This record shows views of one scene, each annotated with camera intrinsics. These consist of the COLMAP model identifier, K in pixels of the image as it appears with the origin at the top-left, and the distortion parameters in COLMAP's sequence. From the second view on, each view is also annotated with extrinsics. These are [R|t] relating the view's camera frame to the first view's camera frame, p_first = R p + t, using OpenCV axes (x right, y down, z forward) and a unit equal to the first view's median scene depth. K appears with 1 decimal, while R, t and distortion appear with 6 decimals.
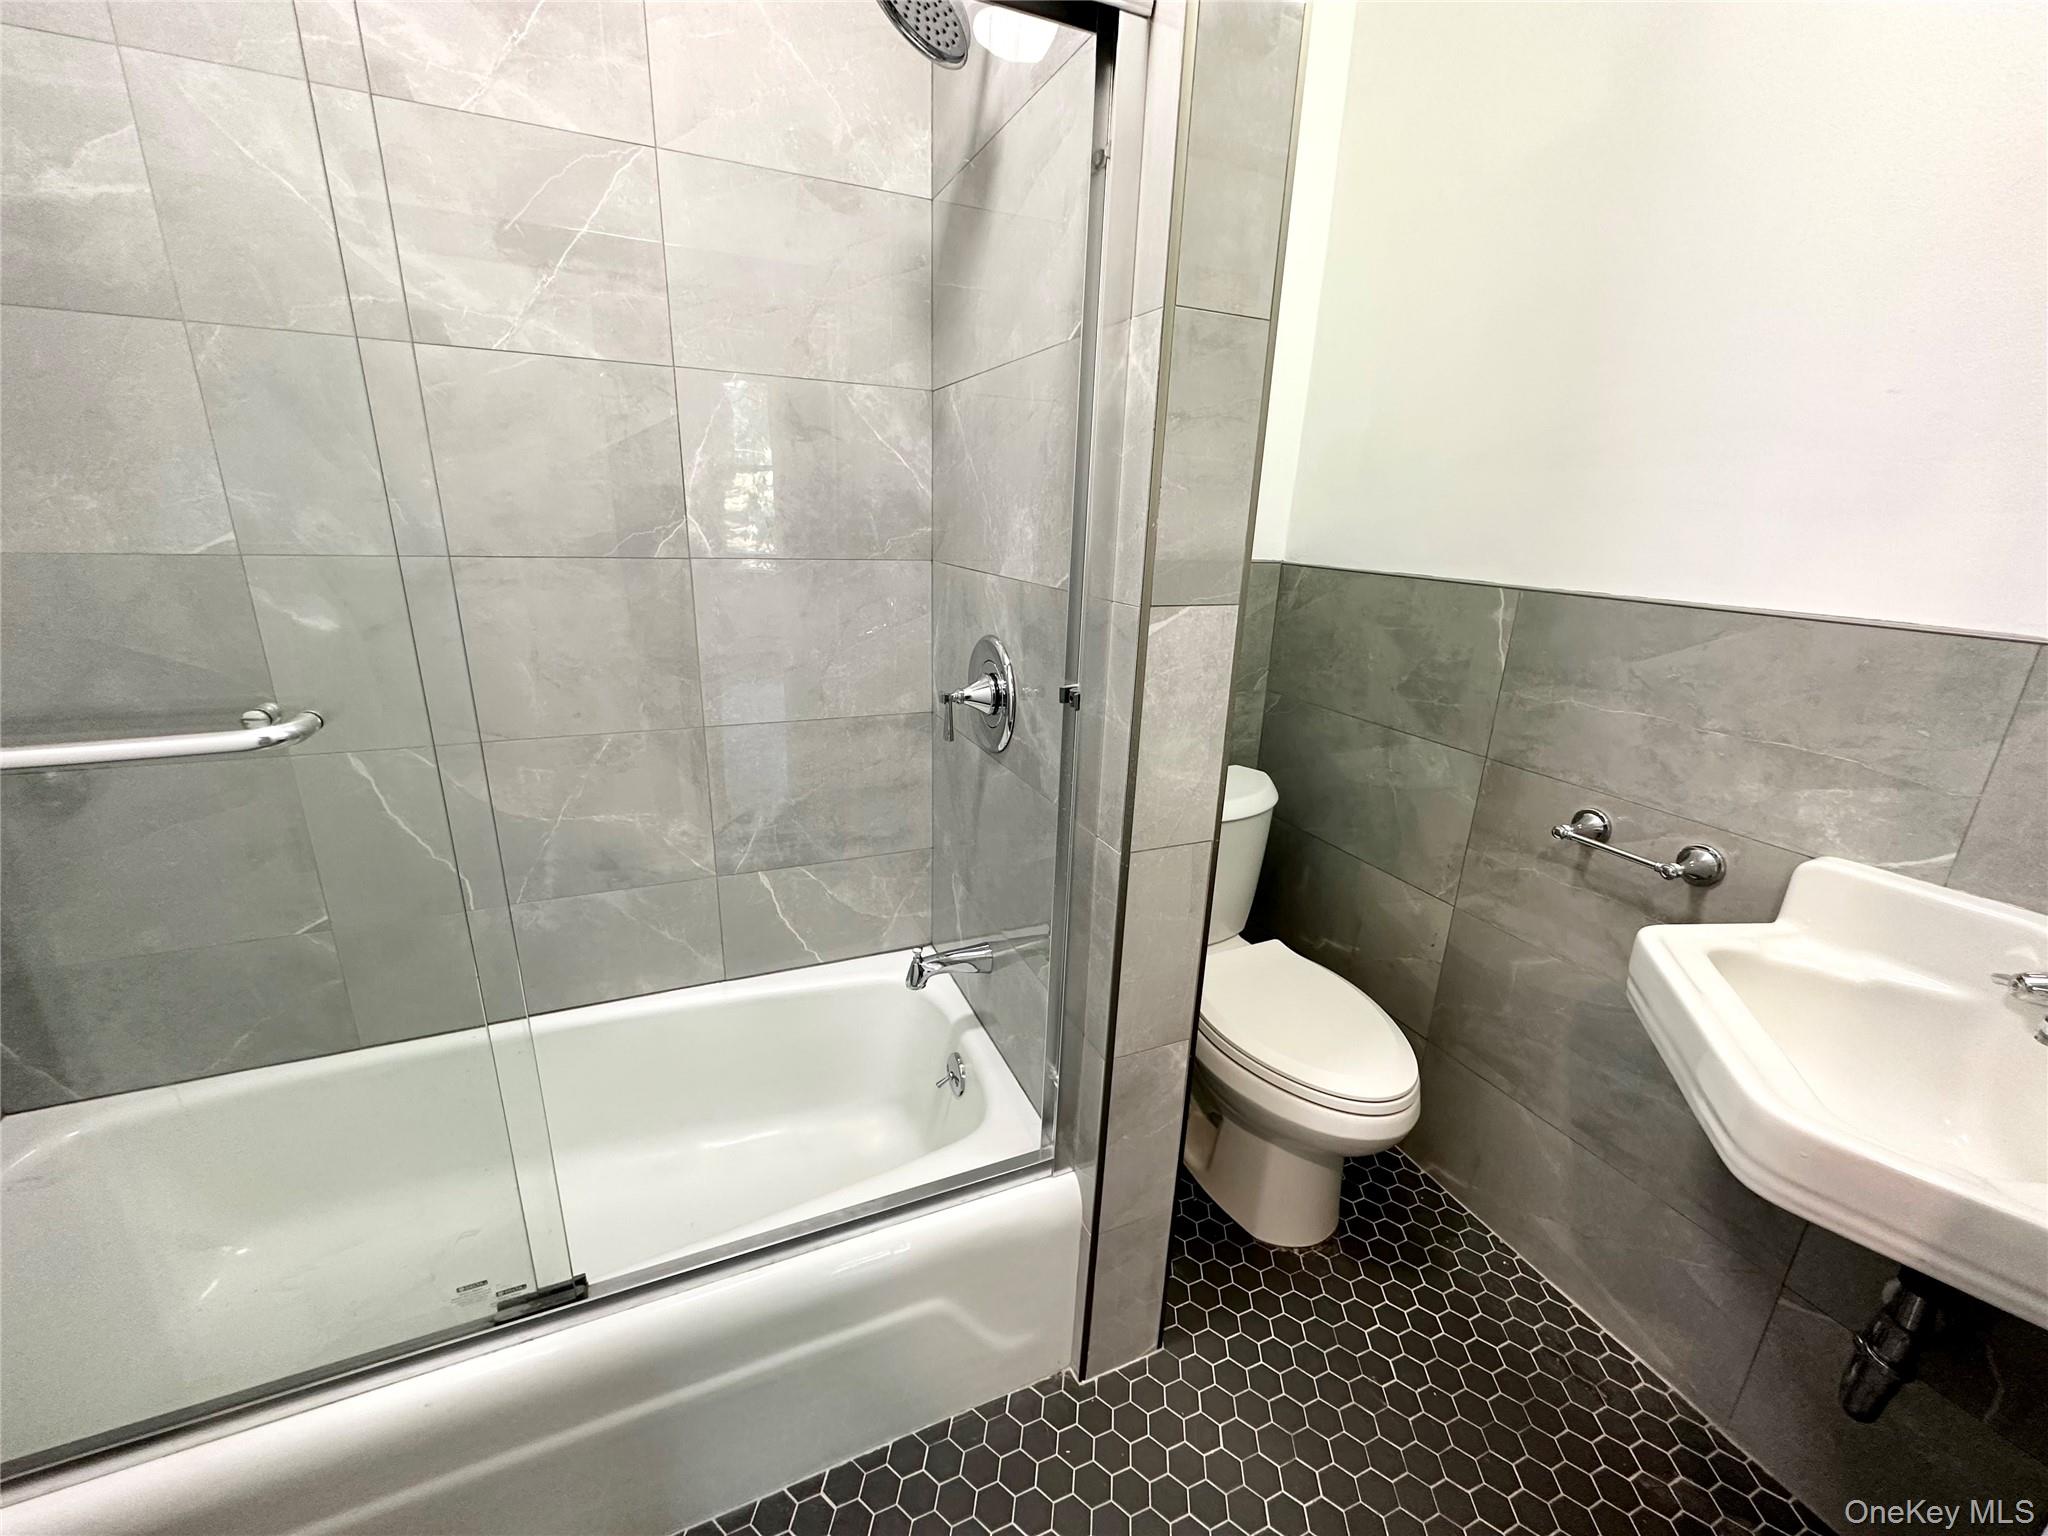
lens RADIAL K [[808.4, 0, 1017.4], [0, 808.4, 767.6], [0, 0, 1]] dist [-0.002559, 0.000882]
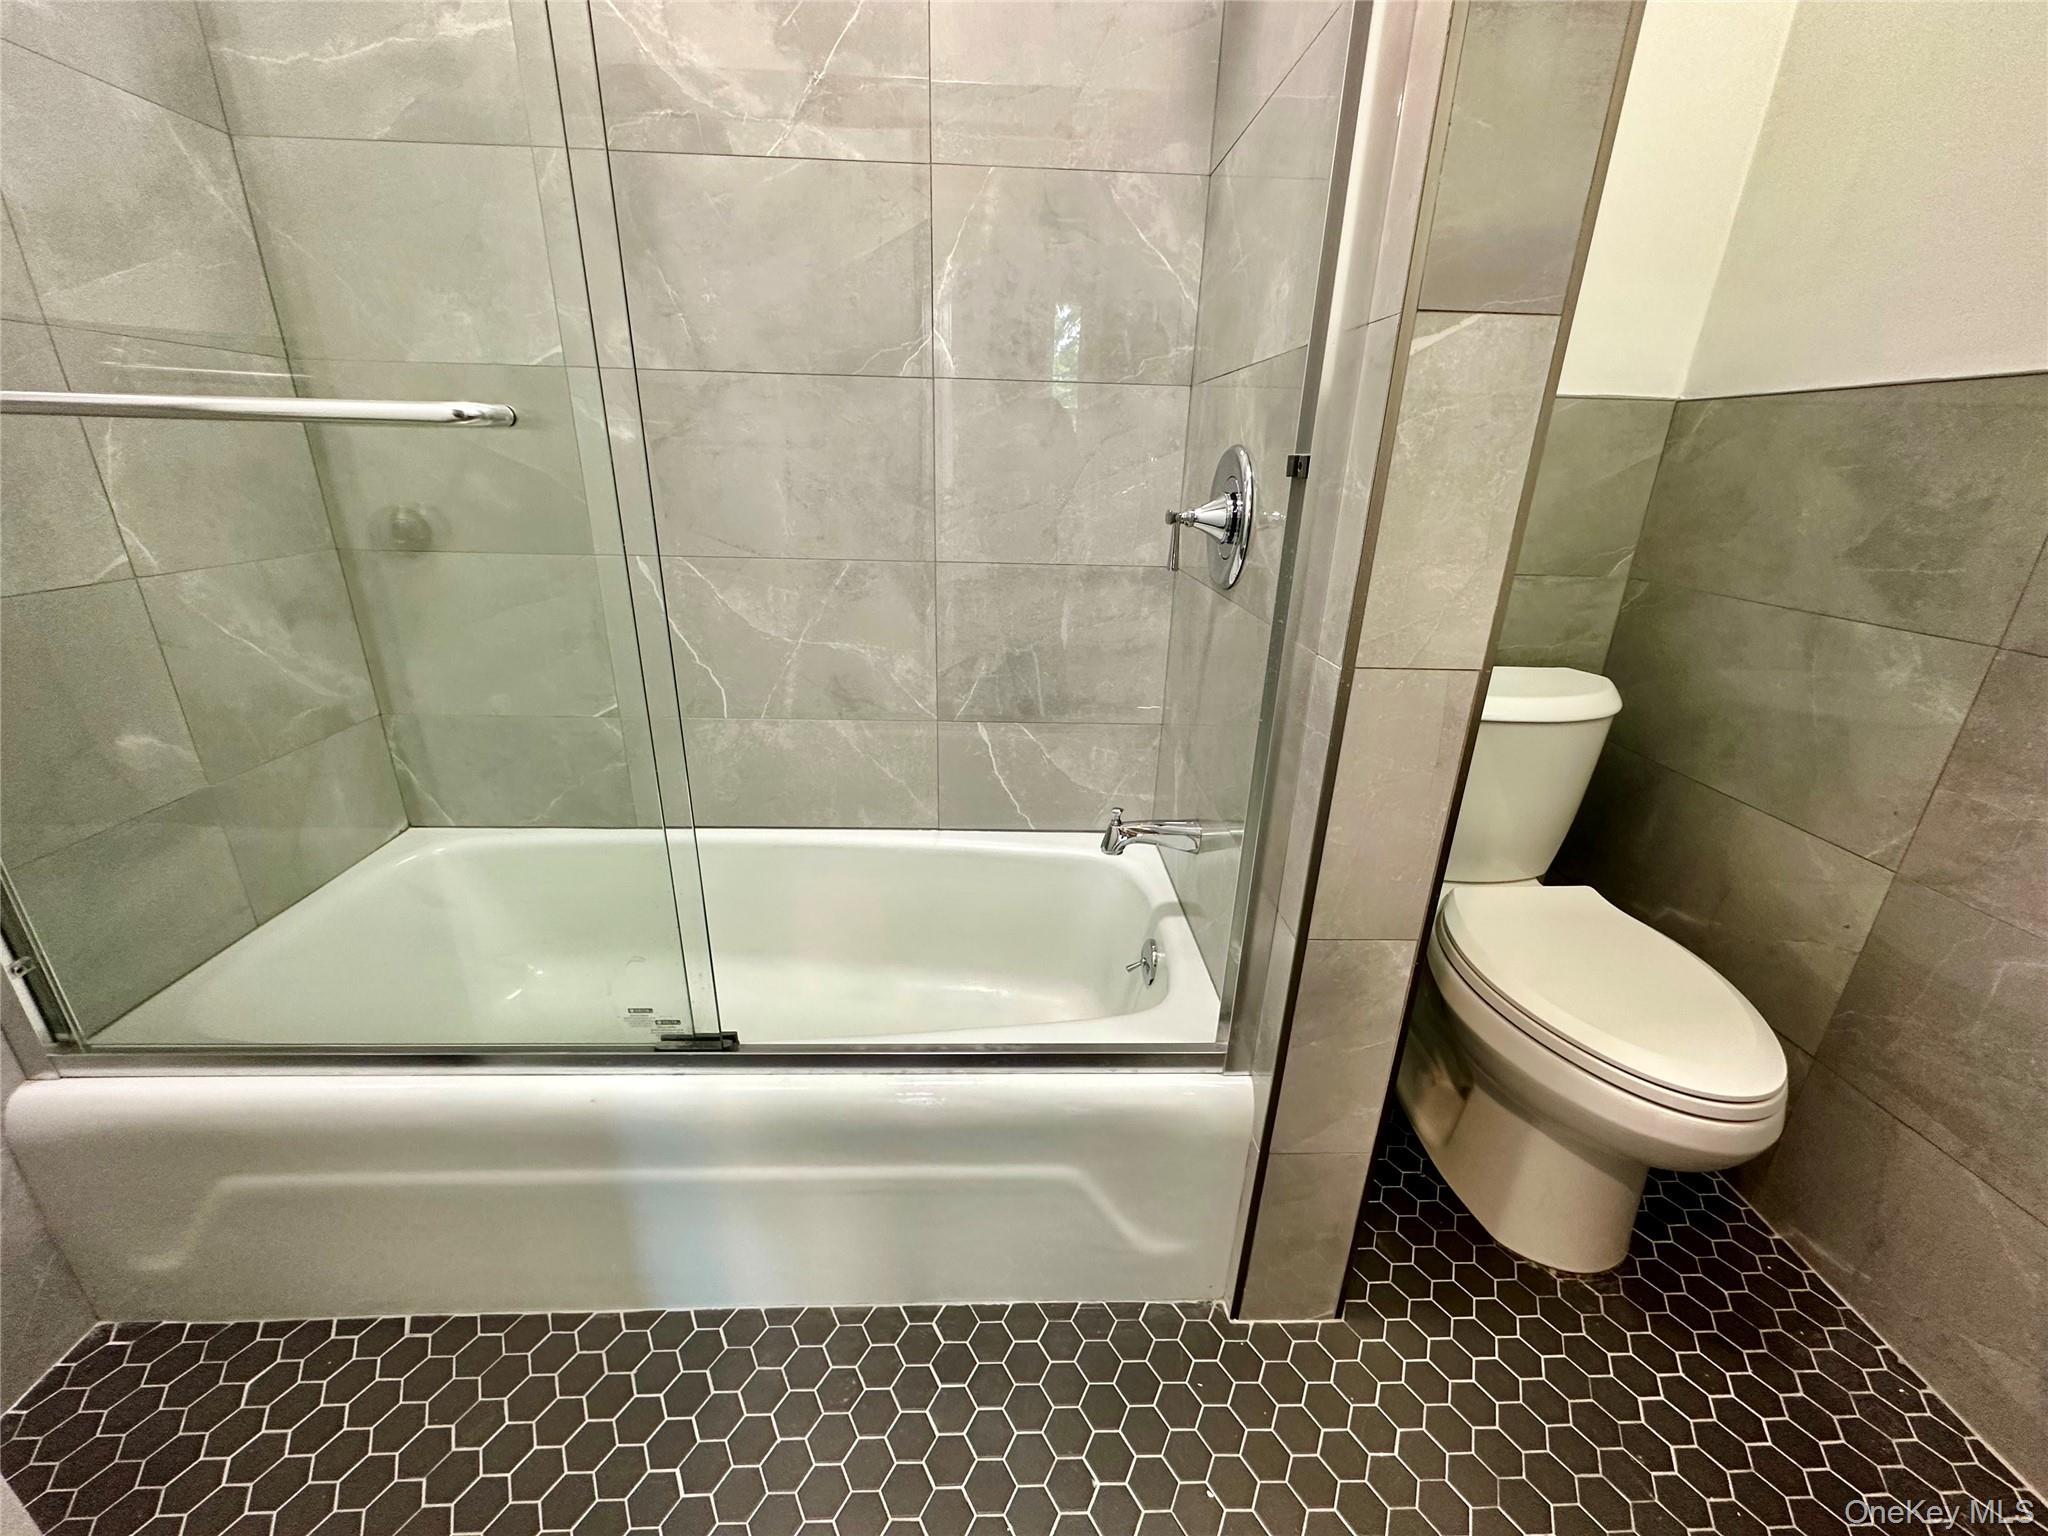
lens RADIAL K [[808.4, 0, 1024.4], [0, 808.4, 763.8], [0, 0, 1]] dist [-0.002559, 0.000882]
pose [[0.930920, 0.120770, -0.344677, 0.086949], [-0.104883, 0.992394, 0.064449, 0.126220], [0.349838, -0.023846, 0.936507, 0.117123]]
